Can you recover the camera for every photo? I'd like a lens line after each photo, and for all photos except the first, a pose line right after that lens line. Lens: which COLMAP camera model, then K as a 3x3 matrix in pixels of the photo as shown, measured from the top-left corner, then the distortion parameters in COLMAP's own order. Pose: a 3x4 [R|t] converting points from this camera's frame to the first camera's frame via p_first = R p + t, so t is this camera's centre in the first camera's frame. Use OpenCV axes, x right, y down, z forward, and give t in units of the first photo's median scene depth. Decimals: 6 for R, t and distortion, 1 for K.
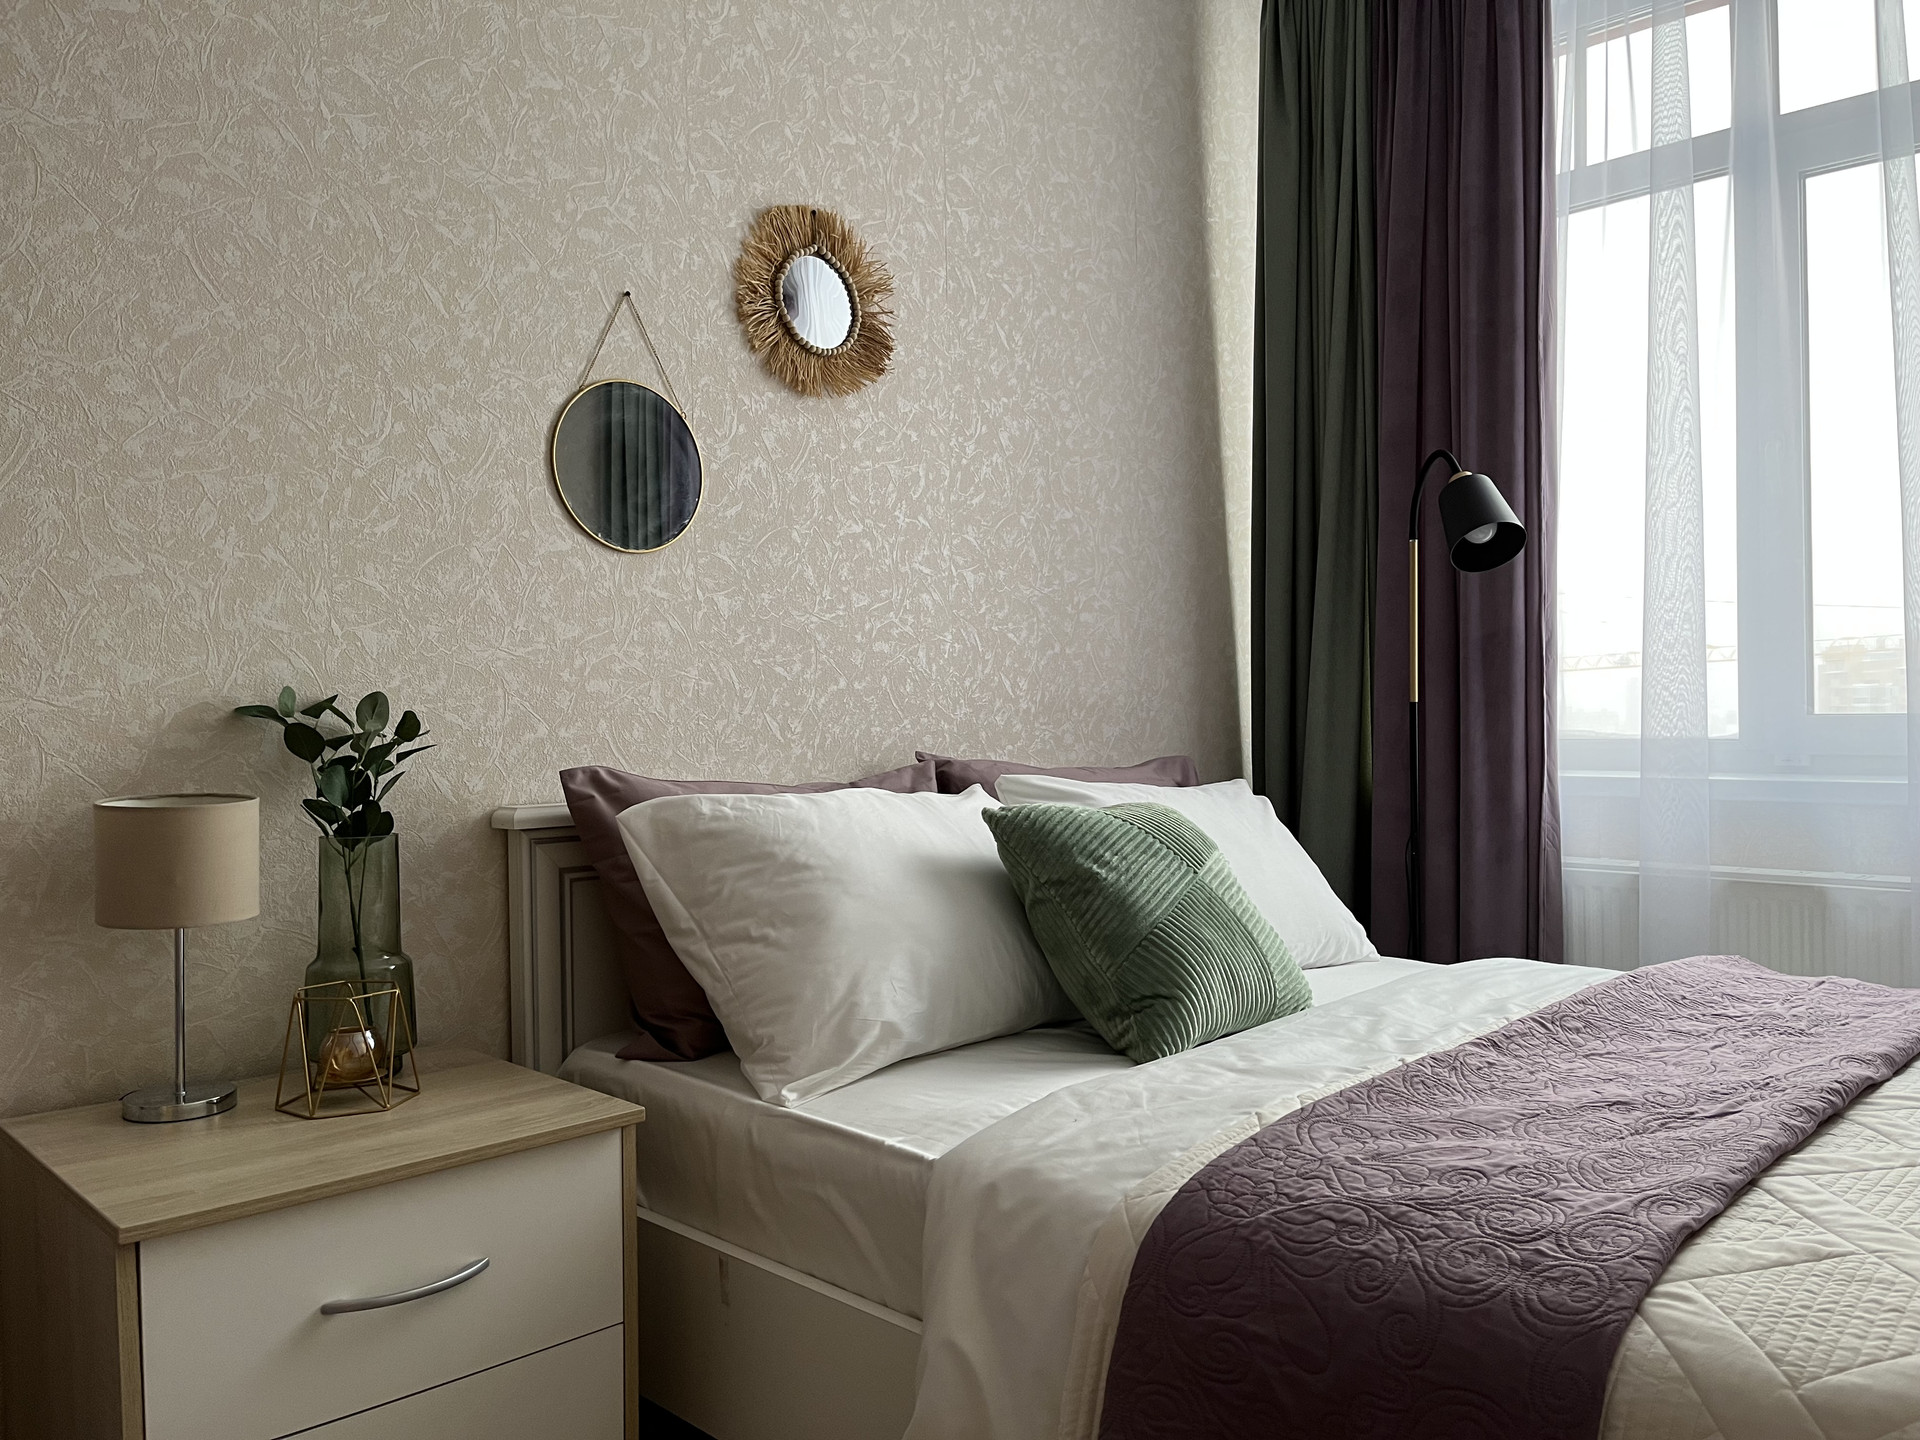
lens RADIAL K [[1500.2, 0, 975.8], [0, 1500.2, 715.4], [0, 0, 1]] dist [0.060461, -0.083116]
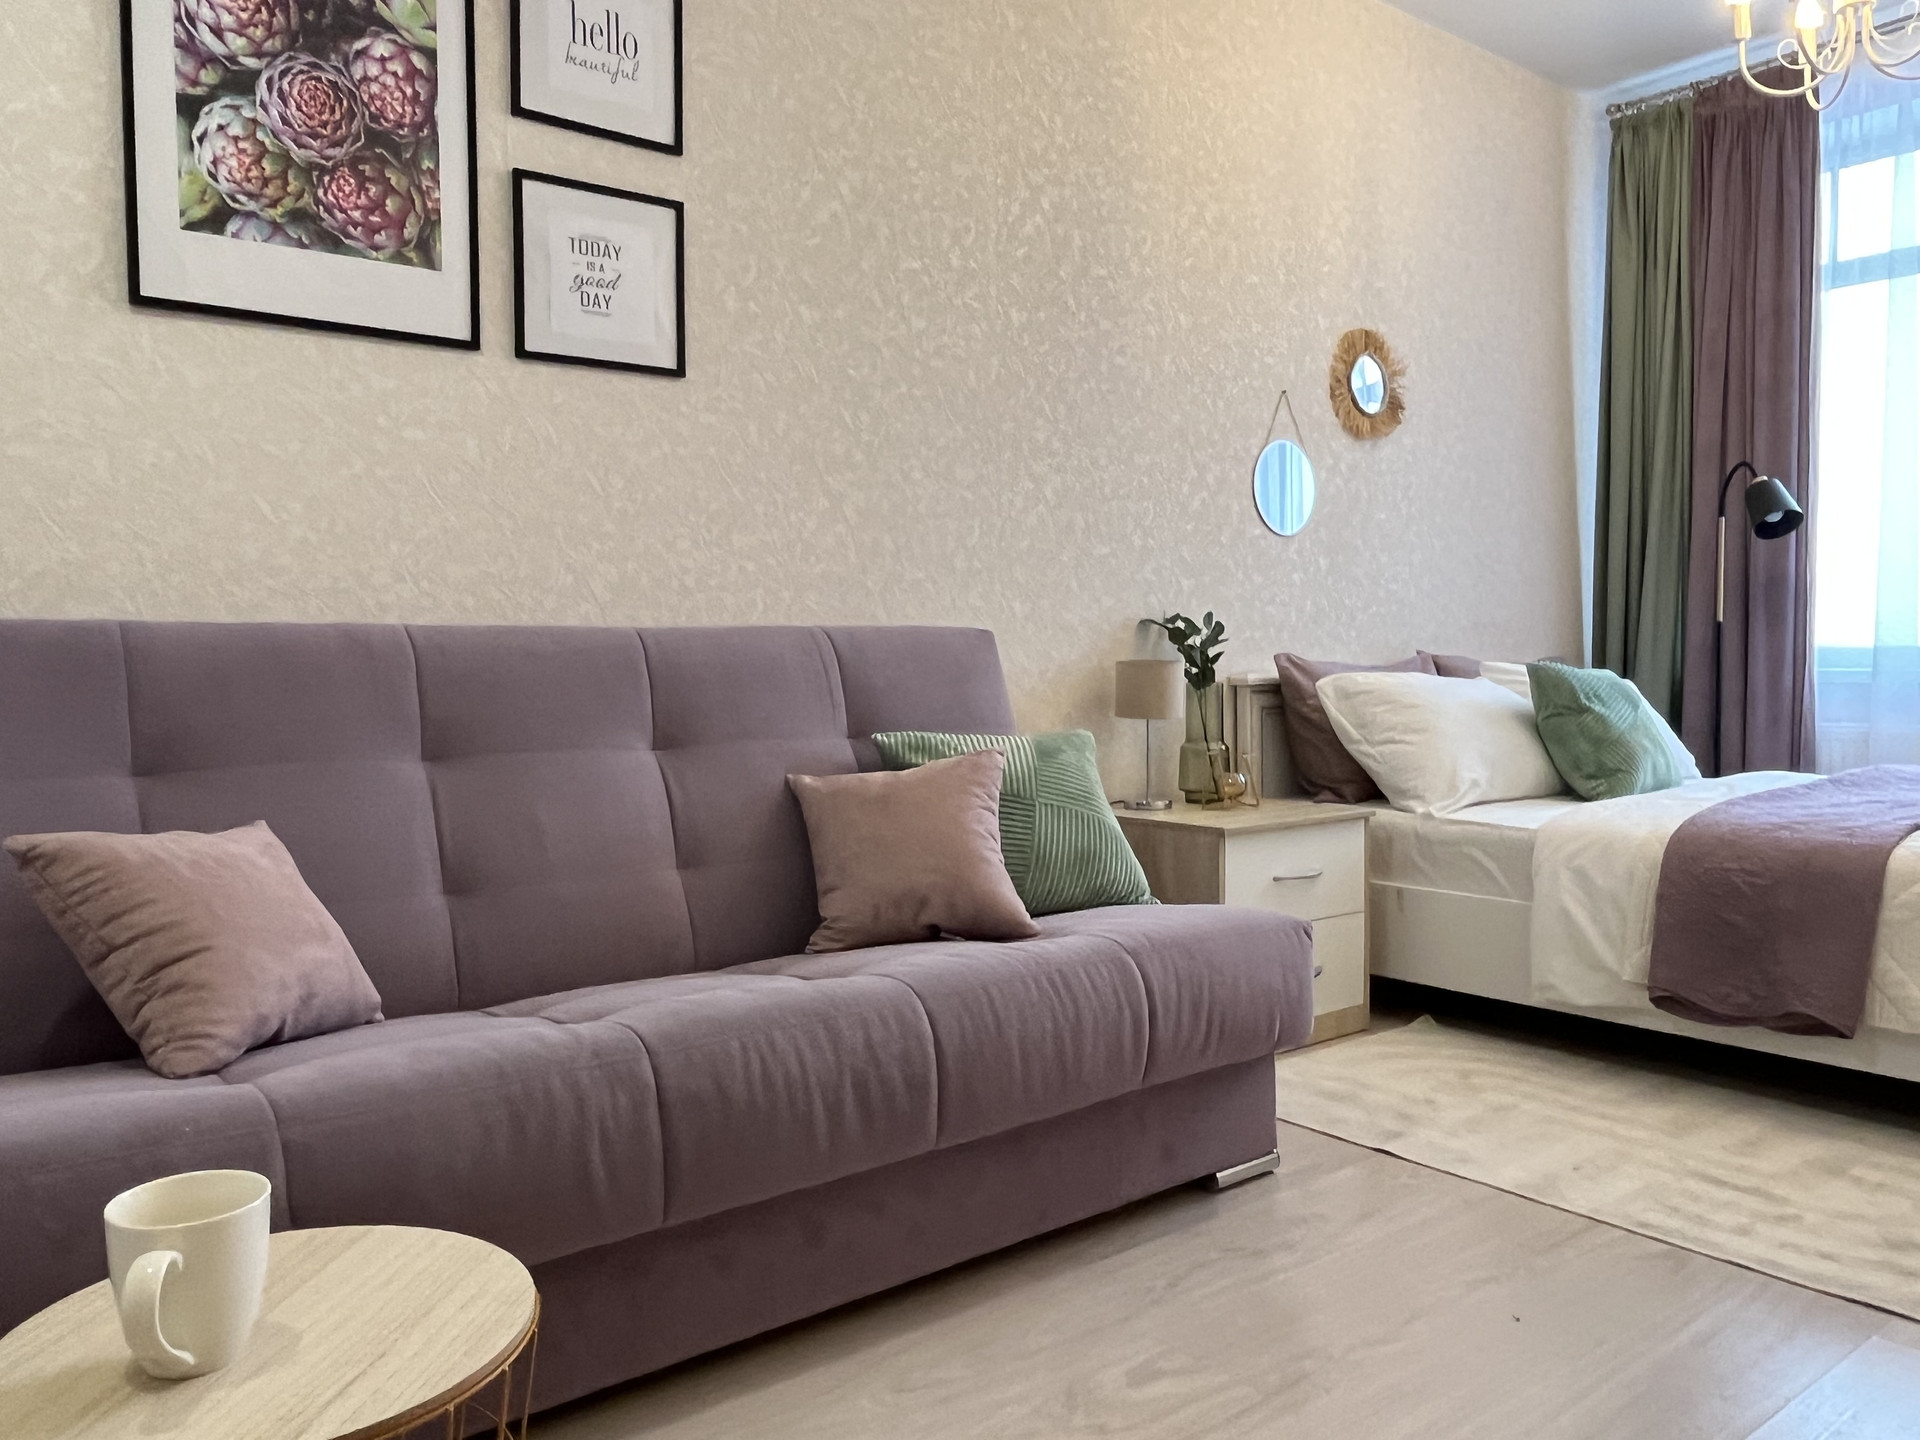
lens RADIAL K [[1460.7, 0, 947.0], [0, 1460.7, 715.7], [0, 0, 1]] dist [-0.010367, 0.002017]
pose [[0.992471, 0.009036, -0.122145, -0.446085], [-0.003638, 0.999010, 0.044340, 0.033248], [0.122424, -0.043562, 0.991521, -0.844487]]
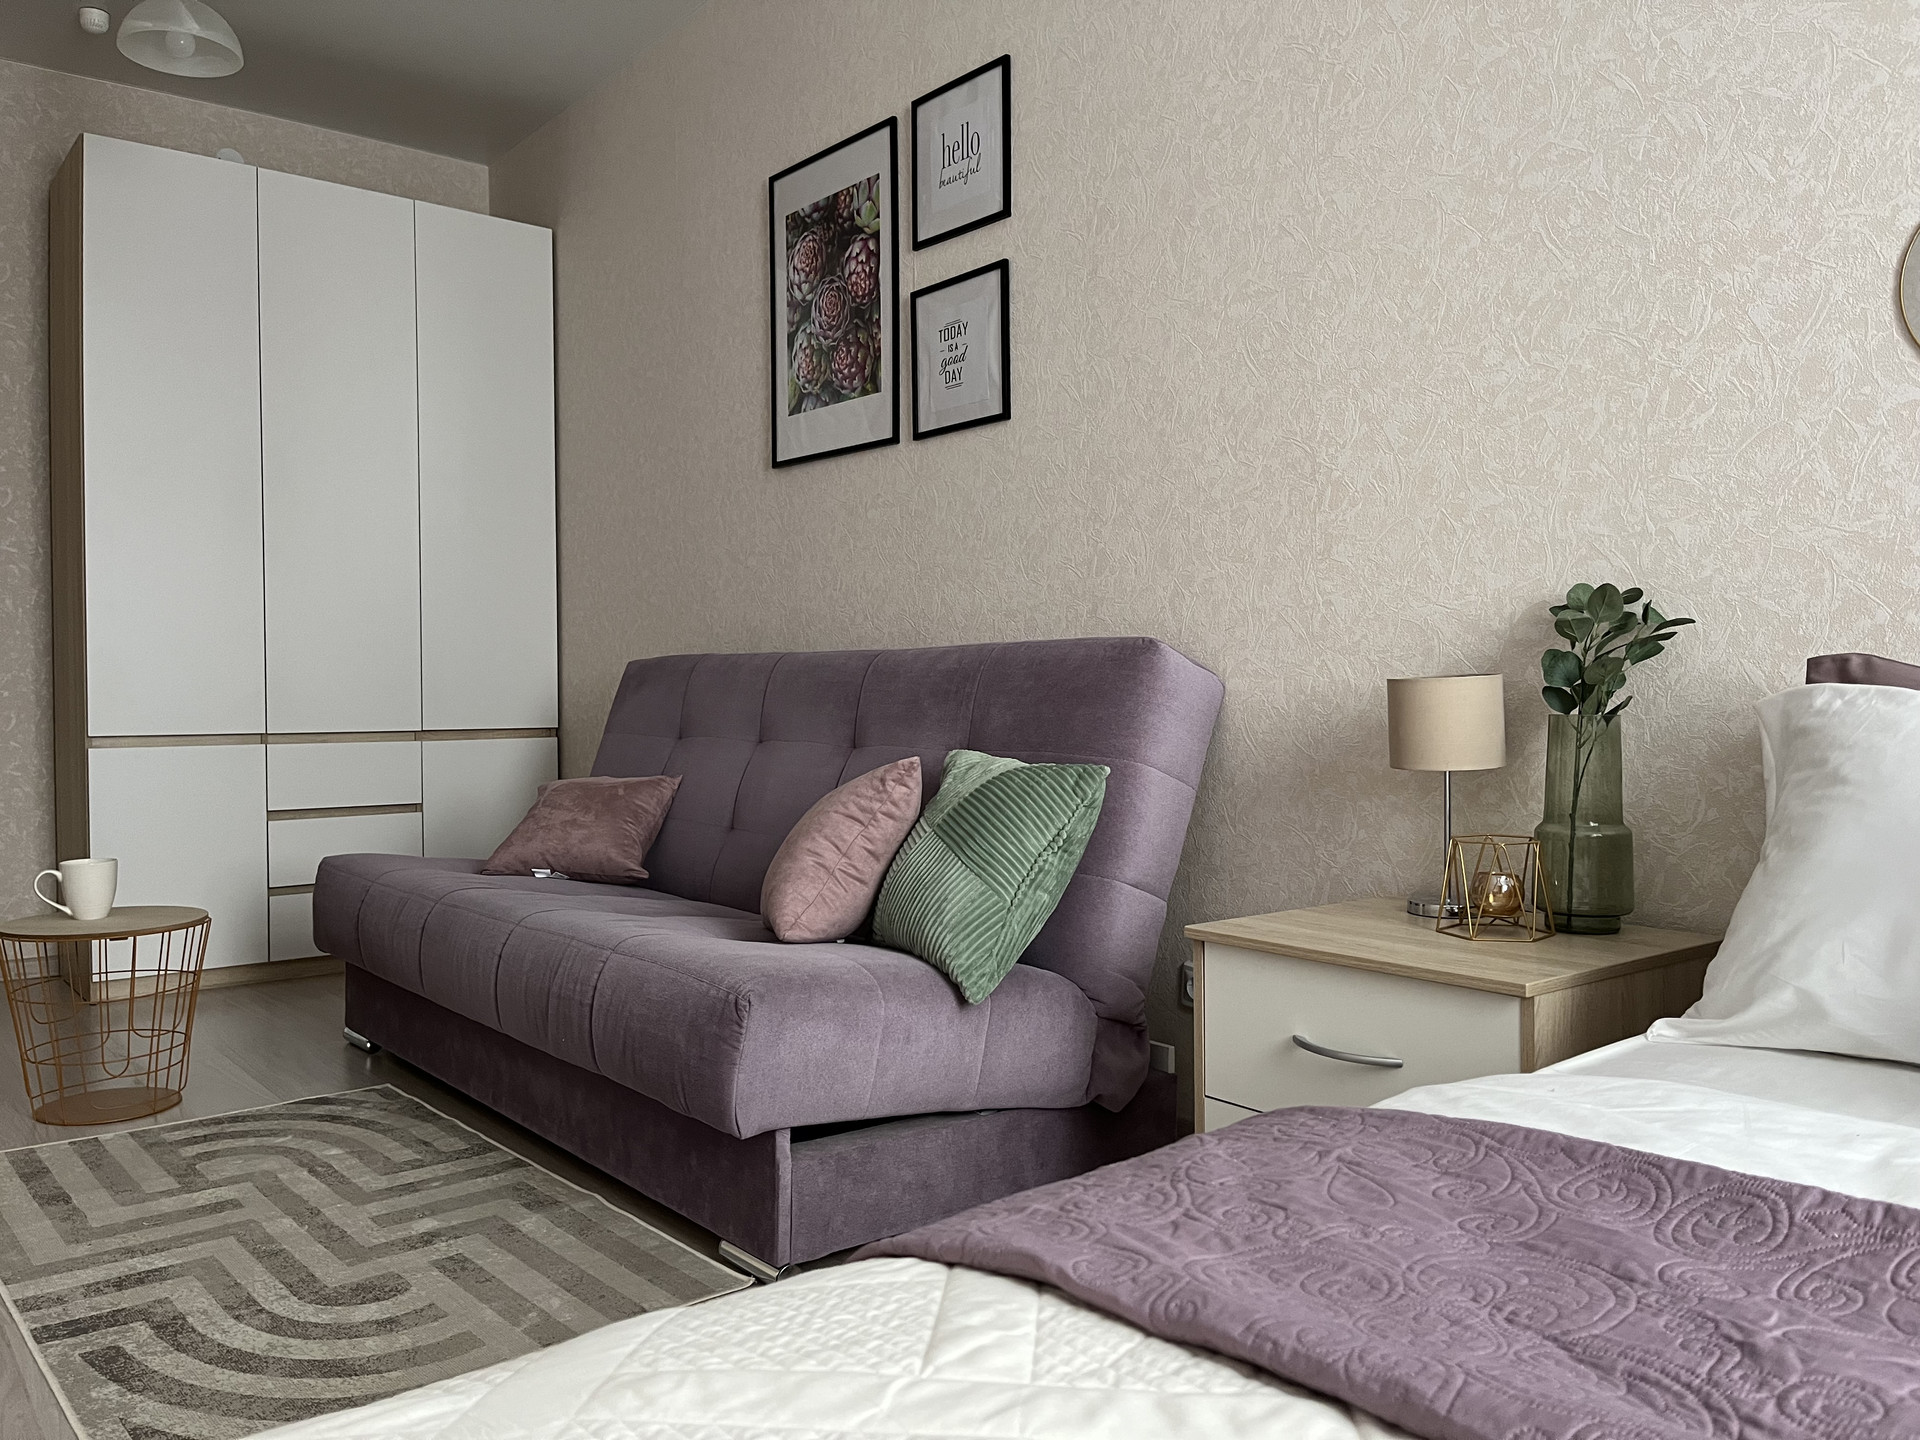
lens RADIAL K [[1500.2, 0, 968.8], [0, 1500.2, 718.4], [0, 0, 1]] dist [0.060461, -0.083116]
pose [[-0.129265, 0.029520, -0.991171, 0.654502], [0.006084, 0.999562, 0.028976, 0.041385], [0.991591, -0.002285, -0.129388, 0.610123]]
